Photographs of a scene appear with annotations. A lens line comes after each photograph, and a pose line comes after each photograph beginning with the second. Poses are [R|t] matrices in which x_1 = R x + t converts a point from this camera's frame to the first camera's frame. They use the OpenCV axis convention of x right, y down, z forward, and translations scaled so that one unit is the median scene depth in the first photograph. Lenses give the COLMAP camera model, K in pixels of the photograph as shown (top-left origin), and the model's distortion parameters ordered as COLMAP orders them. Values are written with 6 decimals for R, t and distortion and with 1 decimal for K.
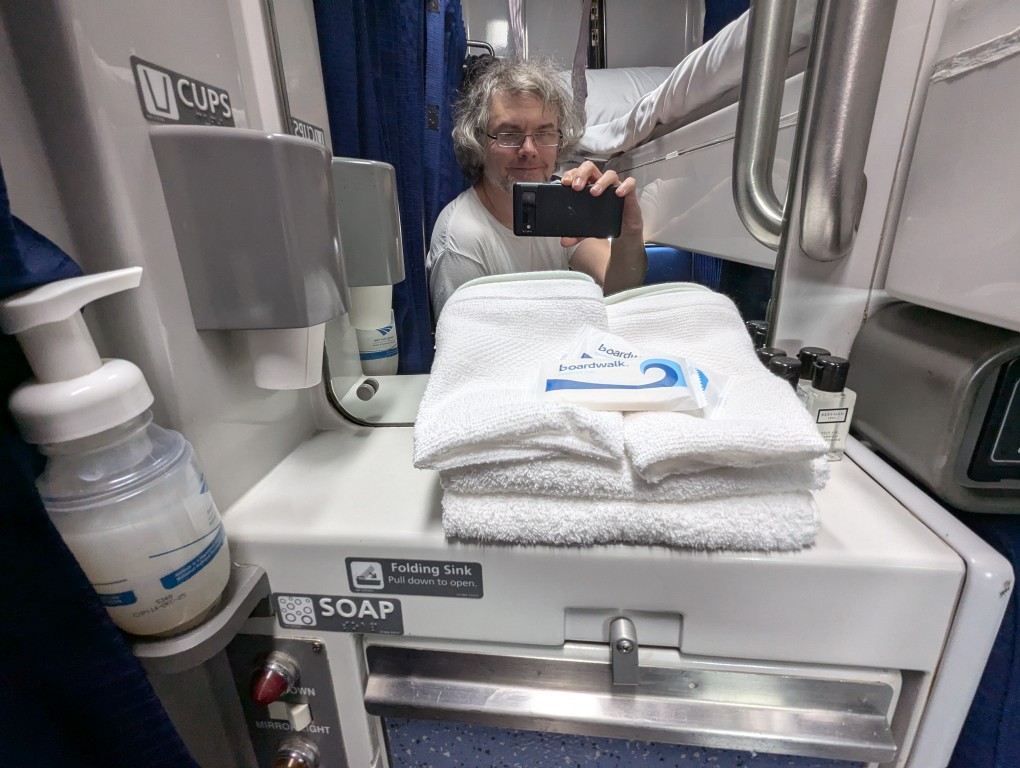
lens RADIAL K [[486.5, 0, 507.7], [0, 486.5, 384.6], [0, 0, 1]] dist [0.001609, 0.001985]
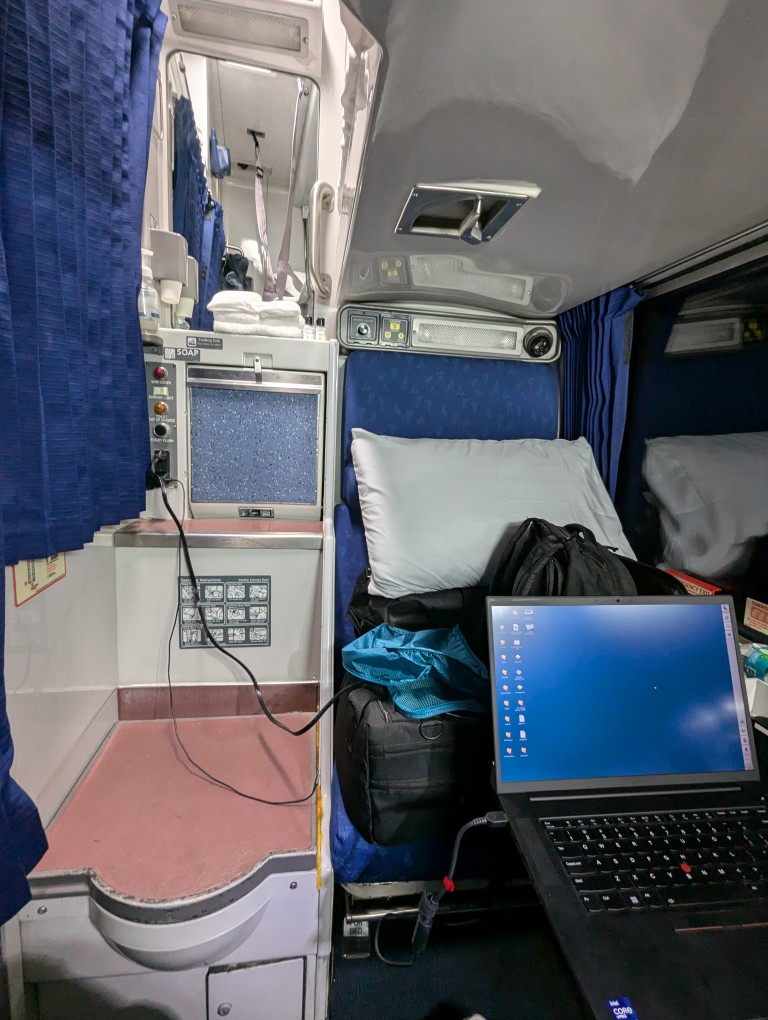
lens RADIAL K [[486.5, 0, 382.6], [0, 486.5, 509.6], [0, 0, 1]] dist [0.001609, 0.001985]
pose [[0.967074, 0.039497, 0.251410, 0.259932], [0.001155, 0.987192, -0.159533, 2.315378], [-0.254491, 0.154570, 0.954642, -2.876434]]
